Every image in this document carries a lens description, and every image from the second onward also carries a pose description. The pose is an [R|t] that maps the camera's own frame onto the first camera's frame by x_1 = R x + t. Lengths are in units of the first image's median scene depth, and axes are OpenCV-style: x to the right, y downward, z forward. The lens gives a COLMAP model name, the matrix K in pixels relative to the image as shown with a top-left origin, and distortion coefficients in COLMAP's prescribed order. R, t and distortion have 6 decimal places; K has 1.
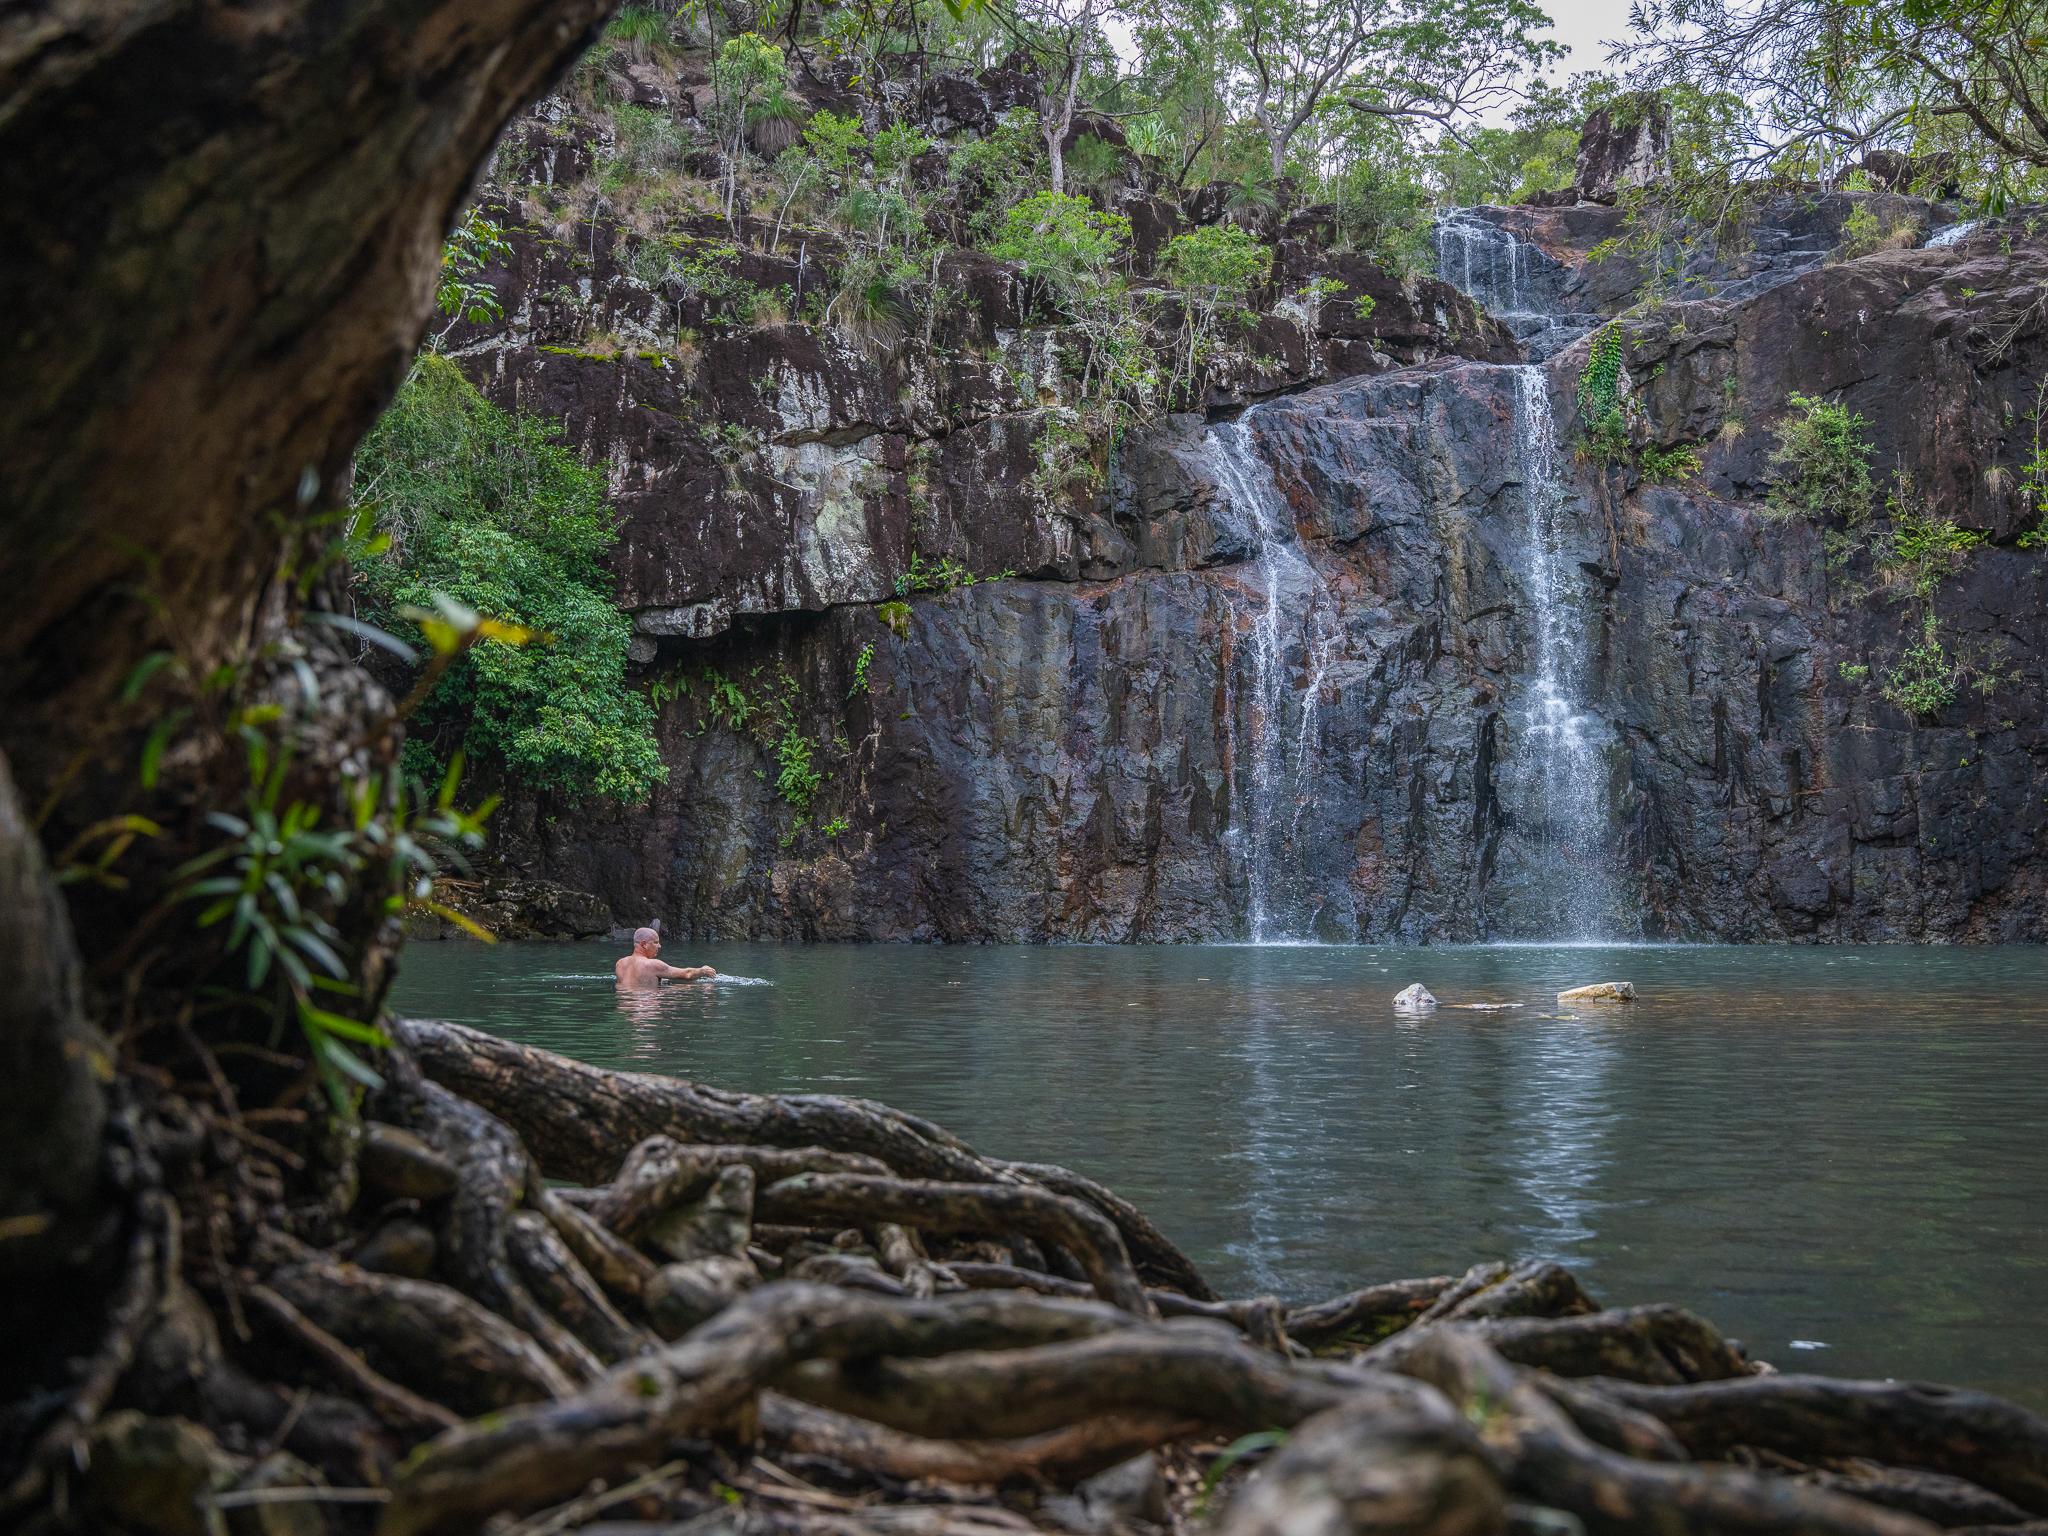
lens RADIAL K [[1763.9, 0, 1107.6], [0, 1763.9, 765.2], [0, 0, 1]] dist [-0.168237, 0.131334]
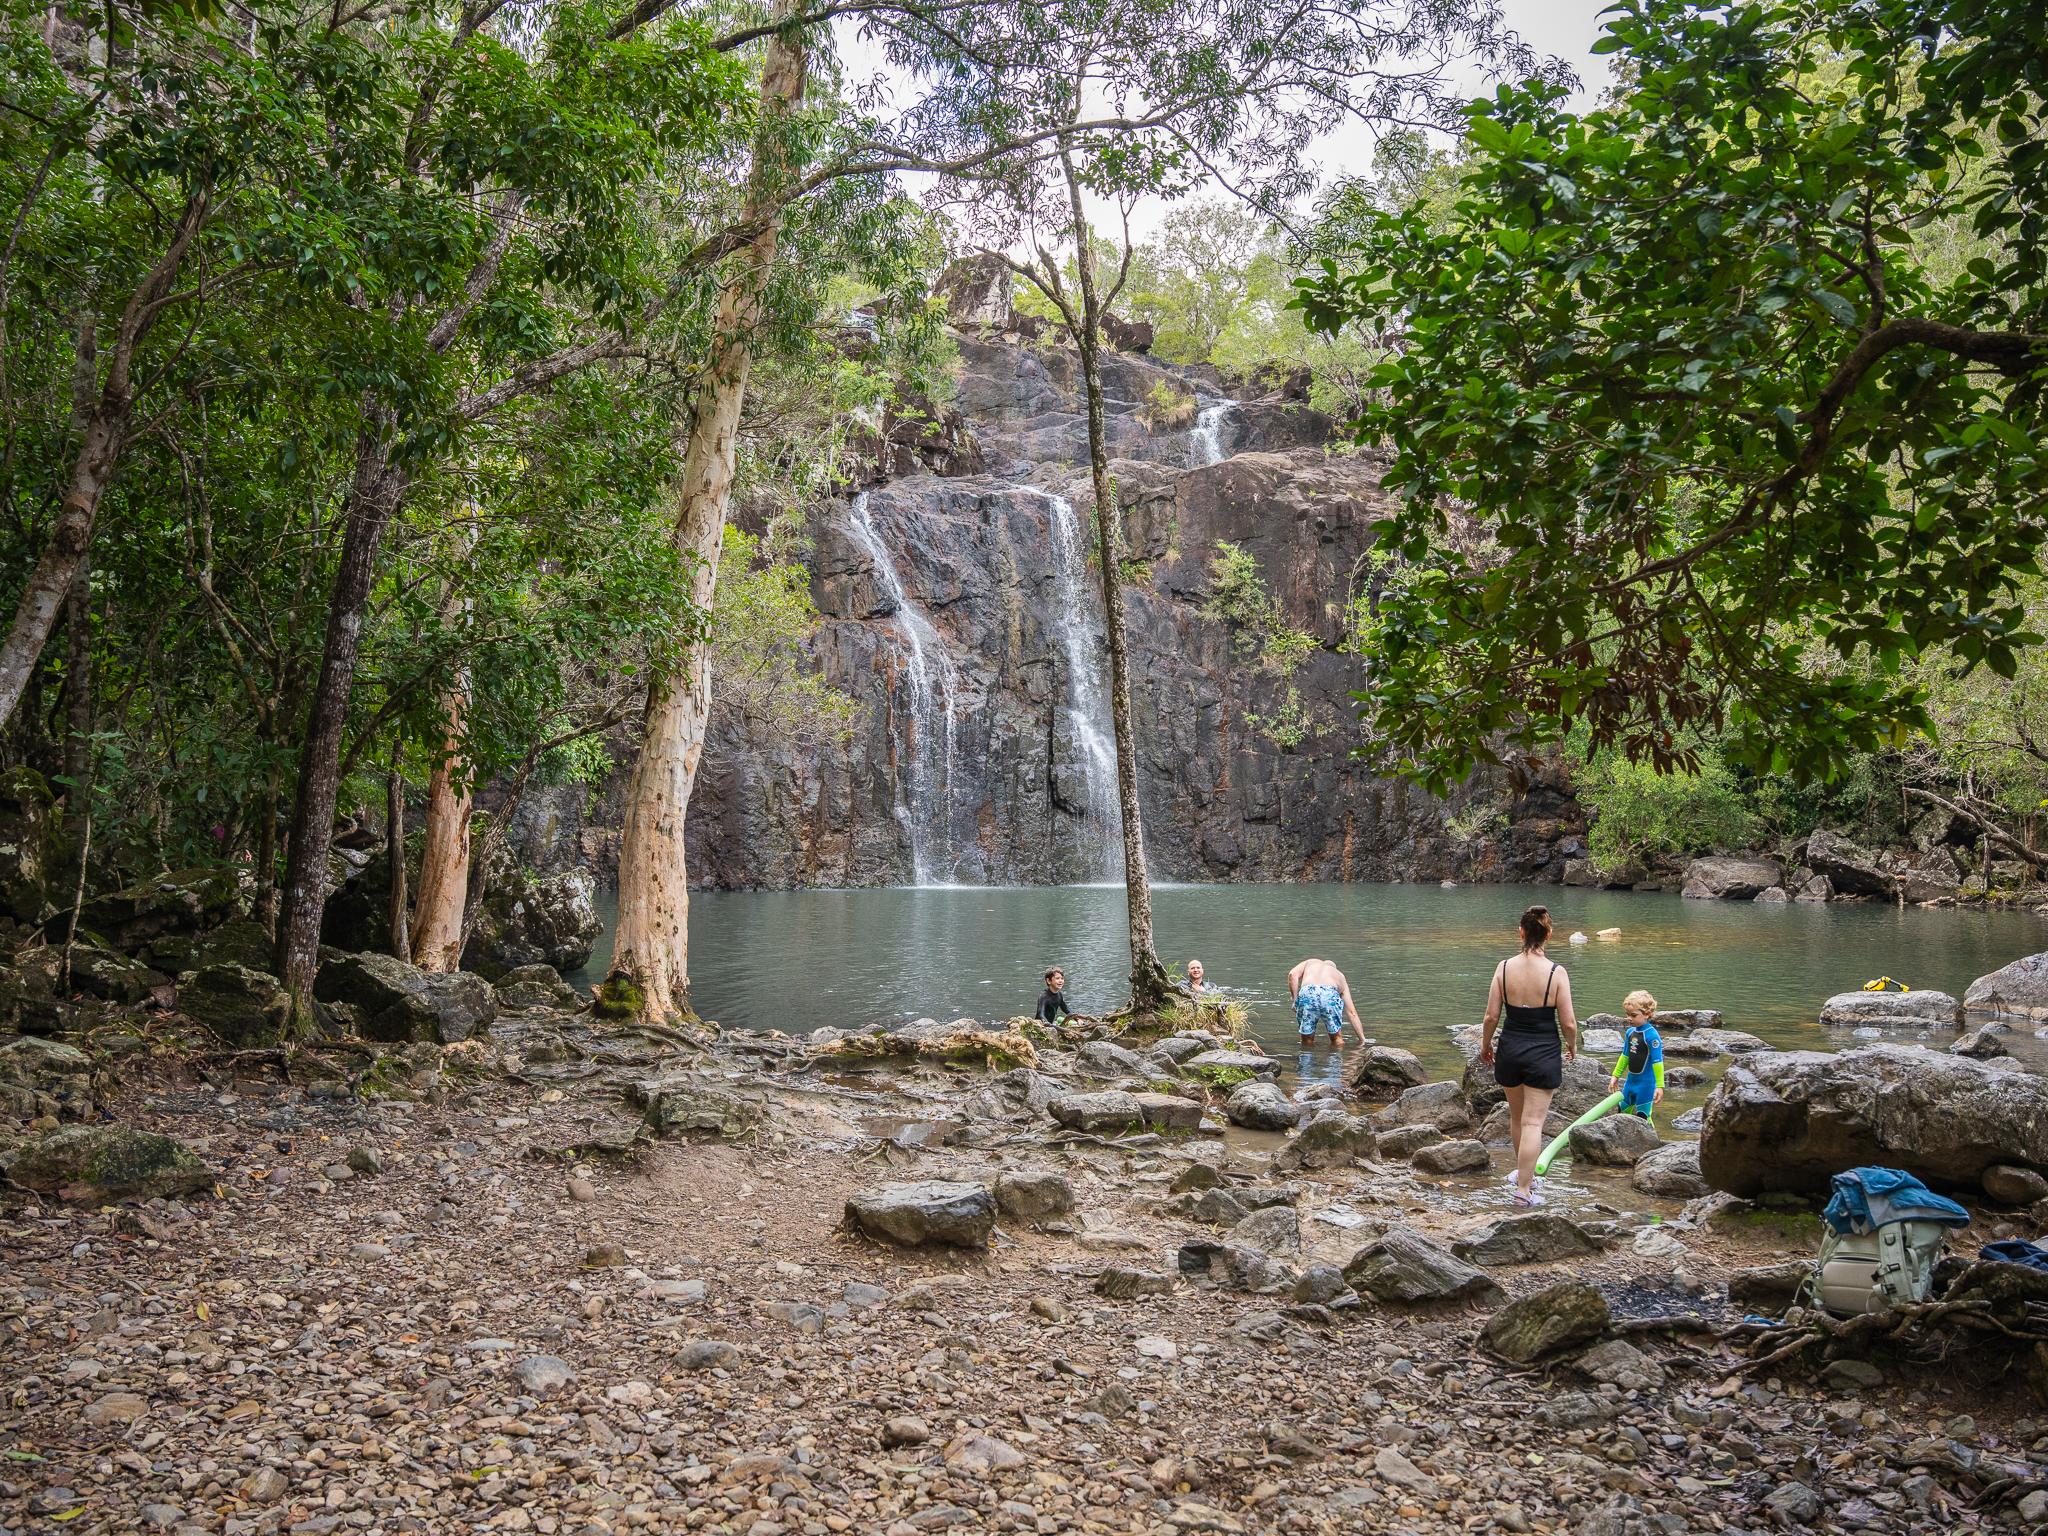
lens RADIAL K [[1641.6, 0, 1062.5], [0, 1641.6, 764.4], [0, 0, 1]] dist [-0.193905, 0.153411]
pose [[0.798735, 0.023012, 0.601242, -0.621300], [-0.058178, 0.997540, 0.039109, -0.057961], [-0.598863, -0.066217, 0.798109, -0.146323]]
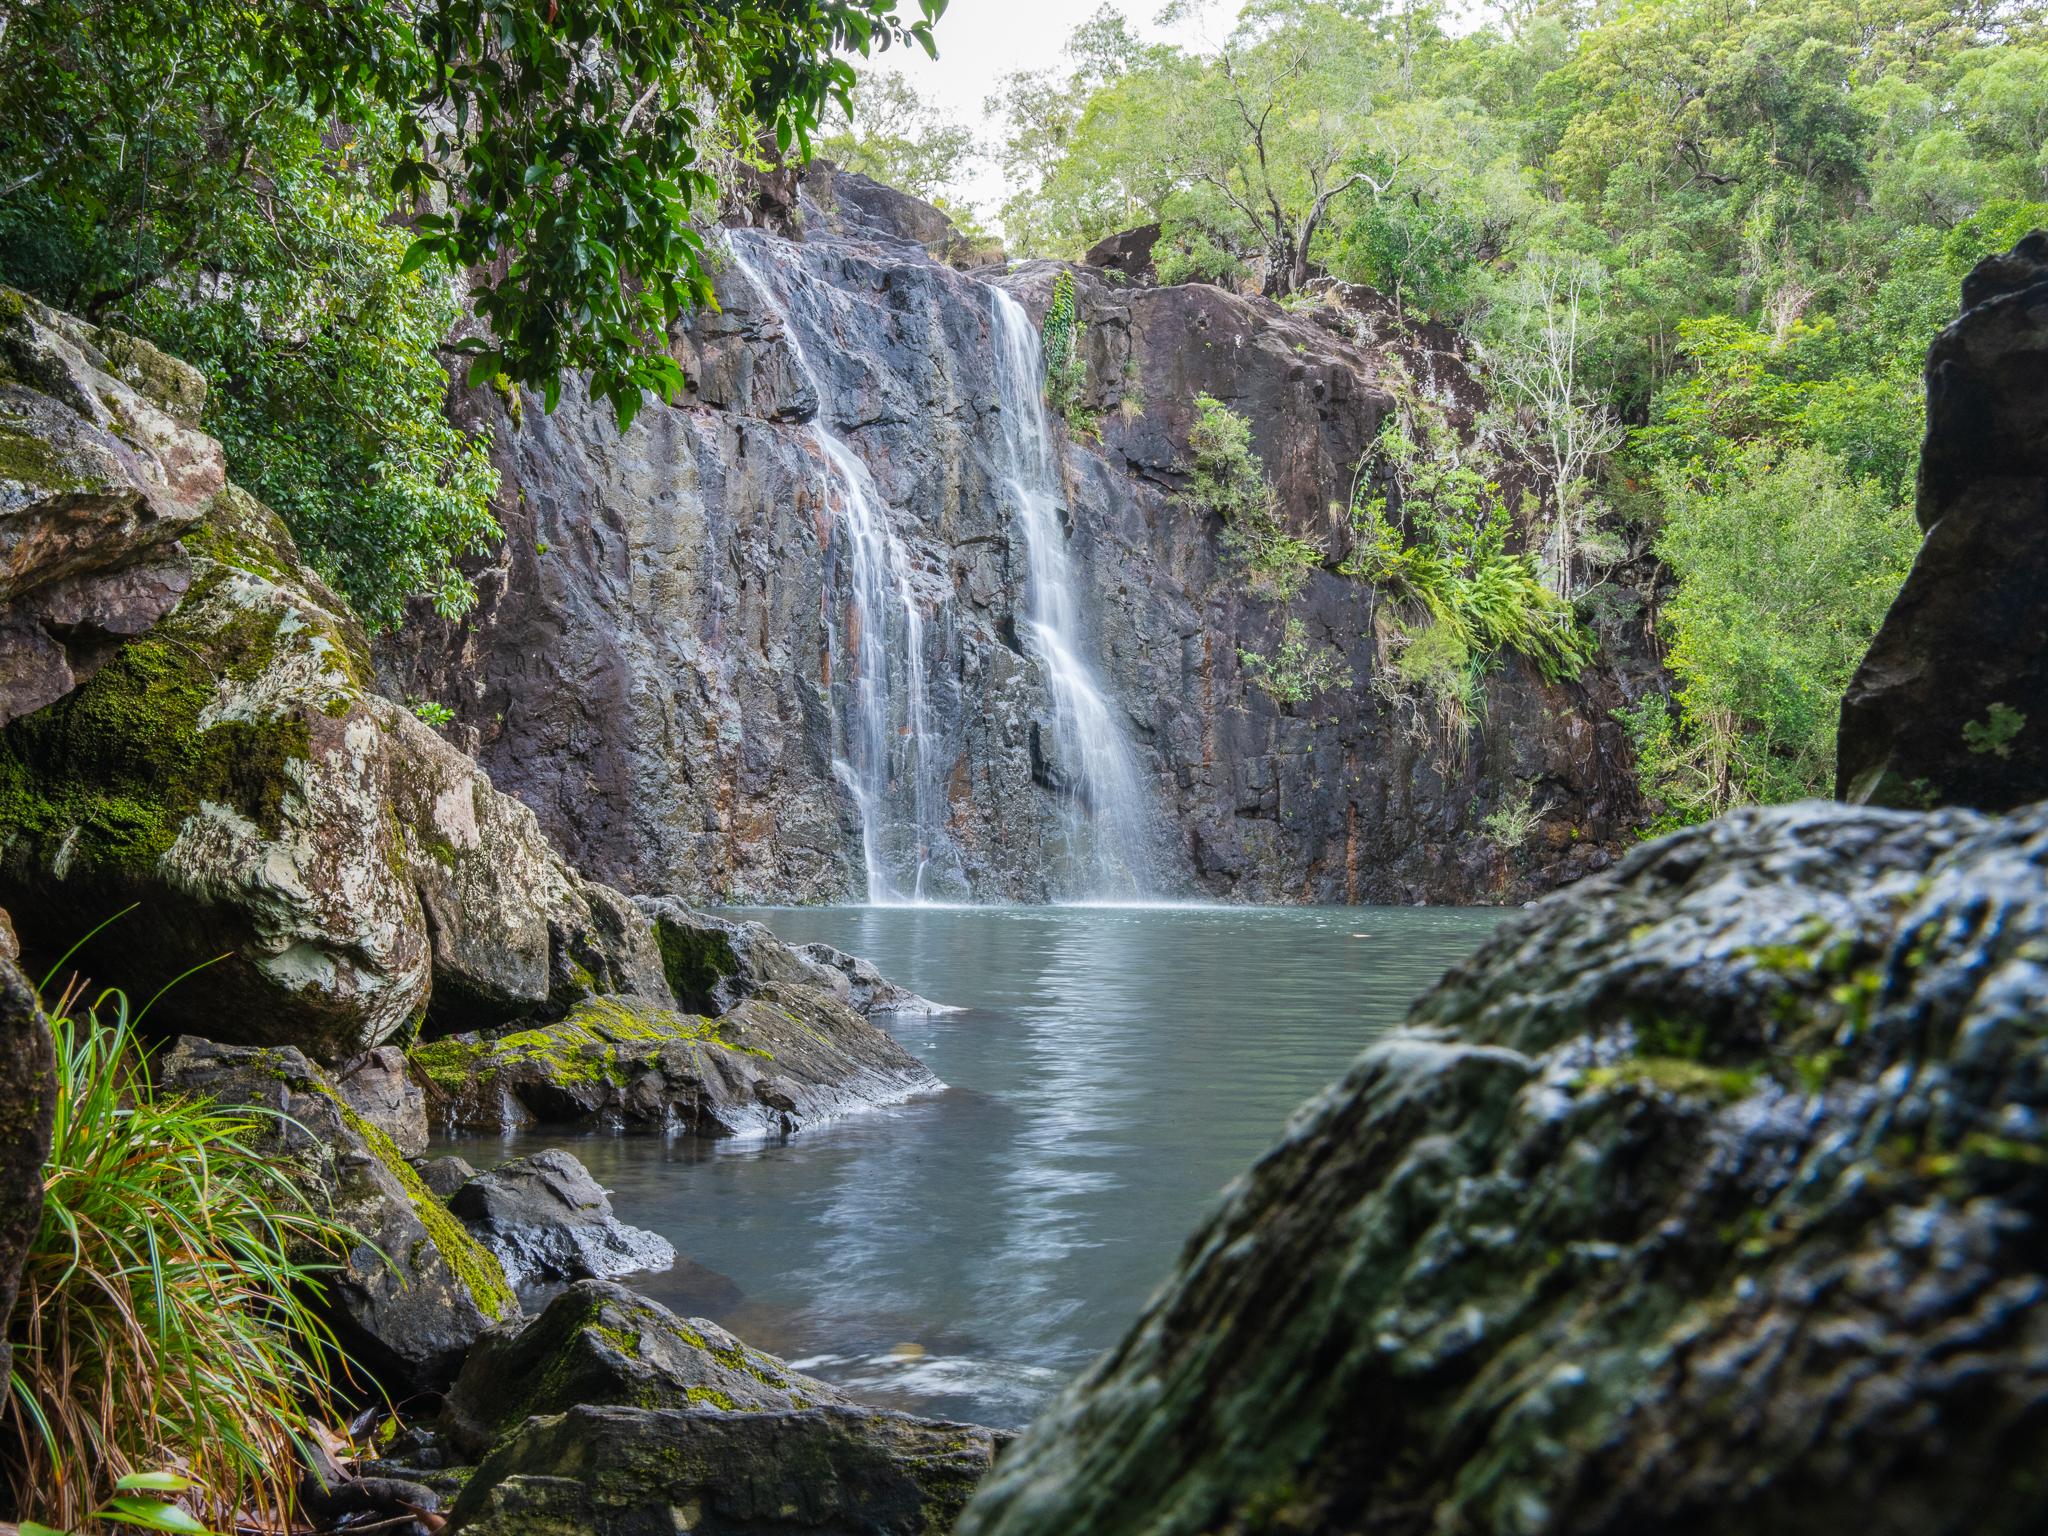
lens RADIAL K [[1679.2, 0, 1037.2], [0, 1679.2, 768.7], [0, 0, 1]] dist [-0.186373, 0.133131]
pose [[0.502092, 0.060973, 0.862662, -0.527301], [-0.090546, 0.995735, -0.017678, 0.044946], [-0.860061, -0.069235, 0.505472, 0.534505]]
